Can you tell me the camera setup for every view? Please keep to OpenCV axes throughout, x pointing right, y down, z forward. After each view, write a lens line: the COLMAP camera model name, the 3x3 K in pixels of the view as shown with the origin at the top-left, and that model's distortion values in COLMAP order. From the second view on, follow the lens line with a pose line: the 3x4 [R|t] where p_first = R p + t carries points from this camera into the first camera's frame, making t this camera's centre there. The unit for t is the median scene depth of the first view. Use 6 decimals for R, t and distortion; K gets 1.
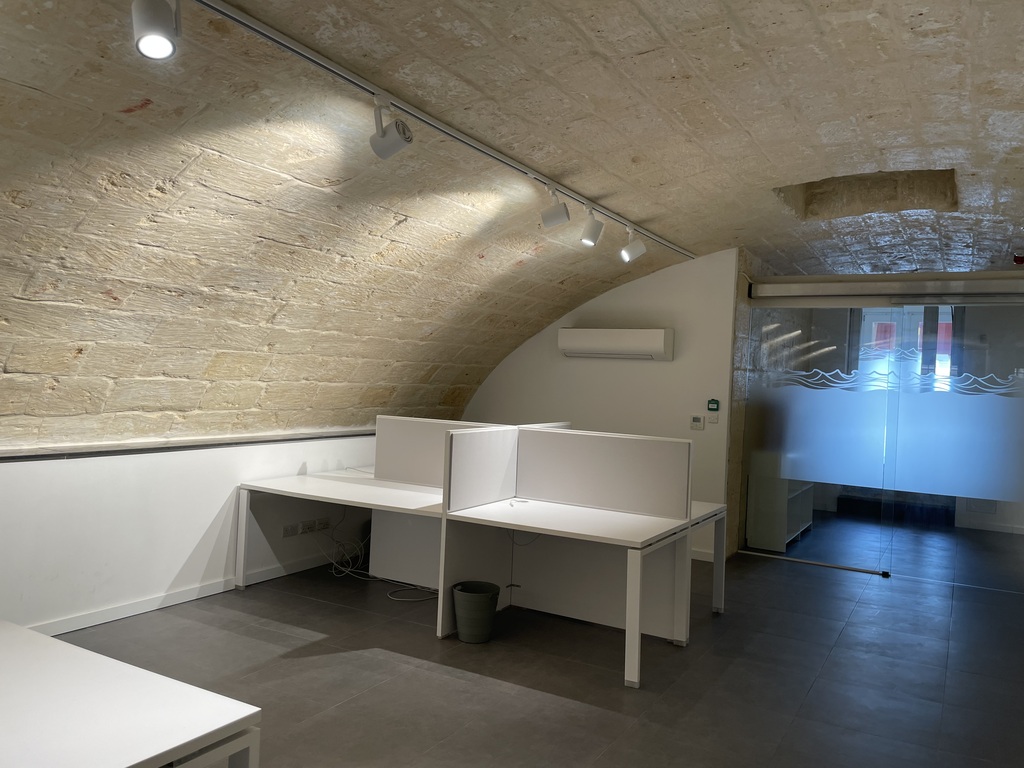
lens RADIAL K [[781.9, 0, 512.5], [0, 781.9, 383.4], [0, 0, 1]] dist [-0.000341, -0.004597]
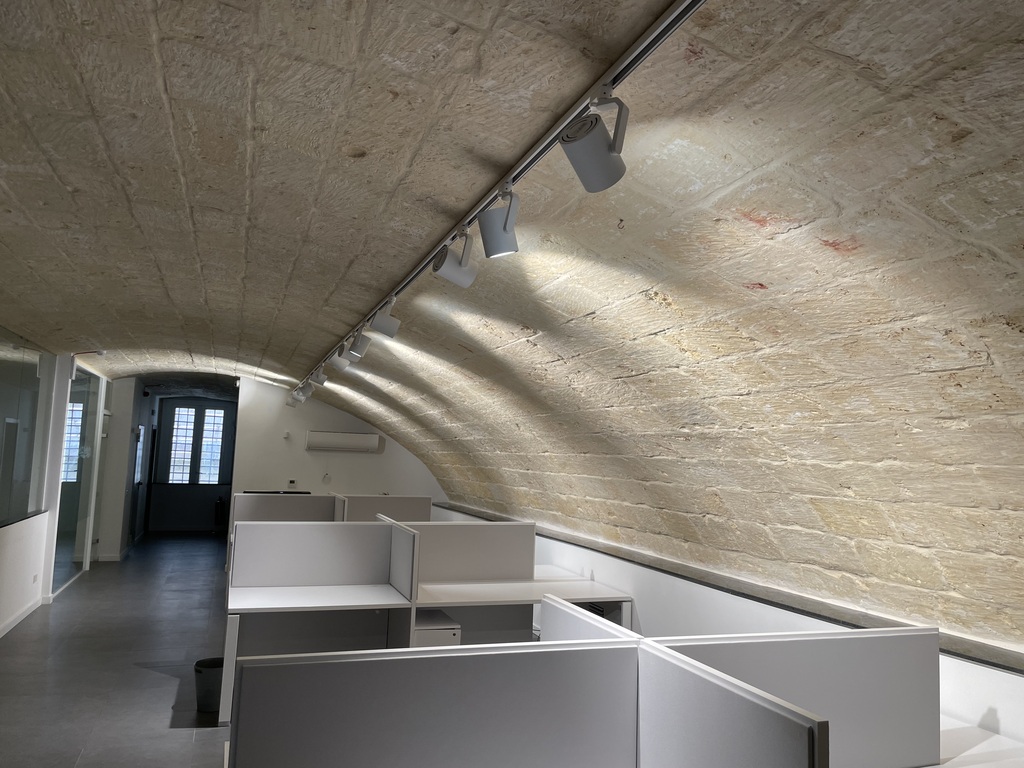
lens RADIAL K [[781.9, 0, 512.2], [0, 781.9, 382.5], [0, 0, 1]] dist [-0.000341, -0.004597]
pose [[-0.642194, -0.141142, -0.753436, 0.447155], [-0.070098, 0.989597, -0.125634, -0.035314], [0.763330, -0.027867, -0.645408, 1.287663]]
